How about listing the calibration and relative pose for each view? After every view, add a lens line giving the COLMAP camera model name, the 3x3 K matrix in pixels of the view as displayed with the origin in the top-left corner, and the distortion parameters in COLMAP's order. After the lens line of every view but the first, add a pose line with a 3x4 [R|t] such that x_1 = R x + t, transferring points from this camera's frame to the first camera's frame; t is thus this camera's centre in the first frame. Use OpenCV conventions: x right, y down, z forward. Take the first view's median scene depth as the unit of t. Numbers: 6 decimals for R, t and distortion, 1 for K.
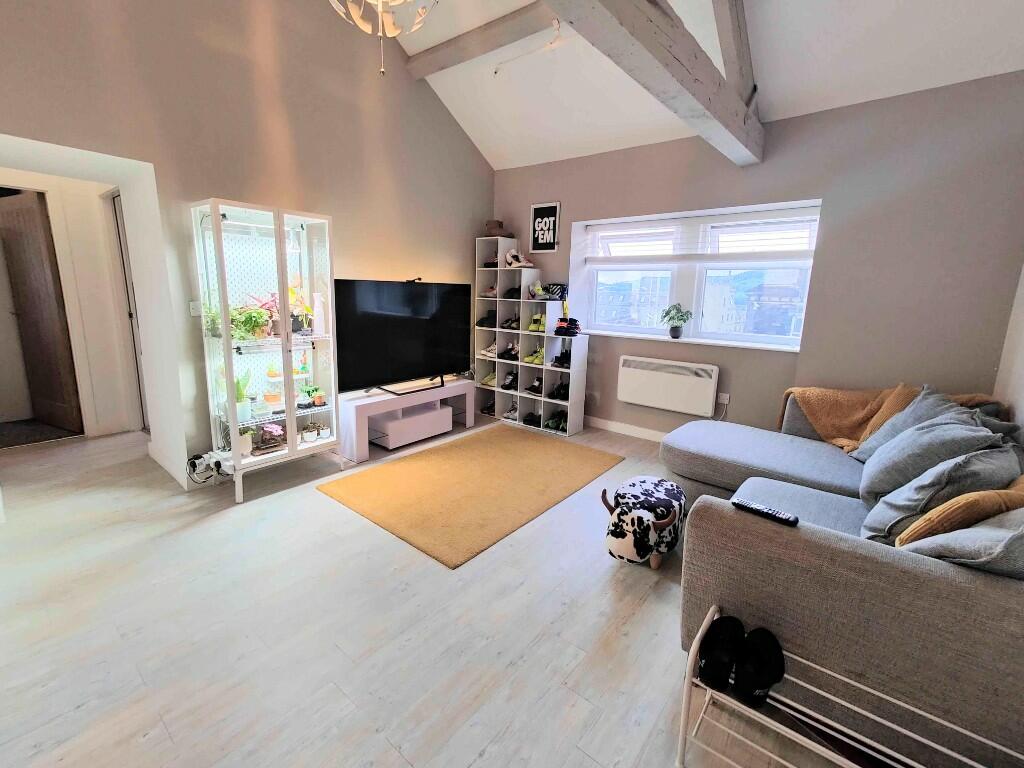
lens RADIAL K [[450.2, 0, 510.6], [0, 450.2, 380.2], [0, 0, 1]] dist [0.009249, 0.000160]
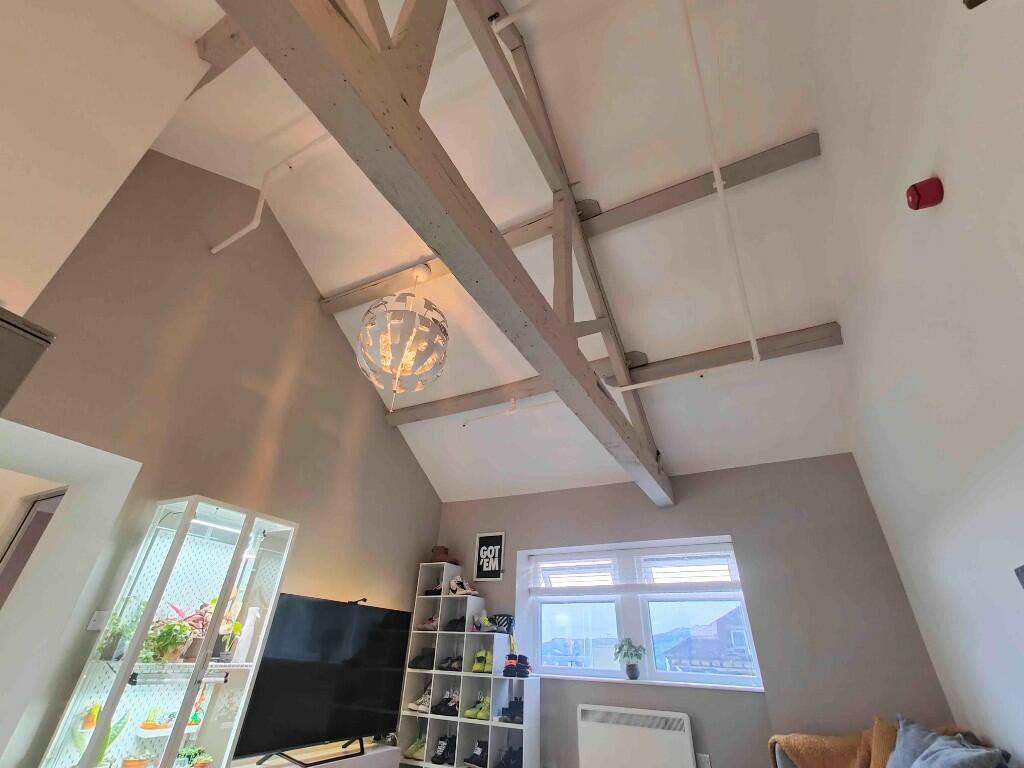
lens RADIAL K [[454.7, 0, 513.7], [0, 454.7, 387.0], [0, 0, 1]] dist [0.013423, 0.000197]
pose [[0.979983, 0.107549, 0.167531, -0.090376], [0.030144, 0.751656, -0.658866, 0.062414], [-0.196786, 0.650727, 0.733368, -0.026623]]
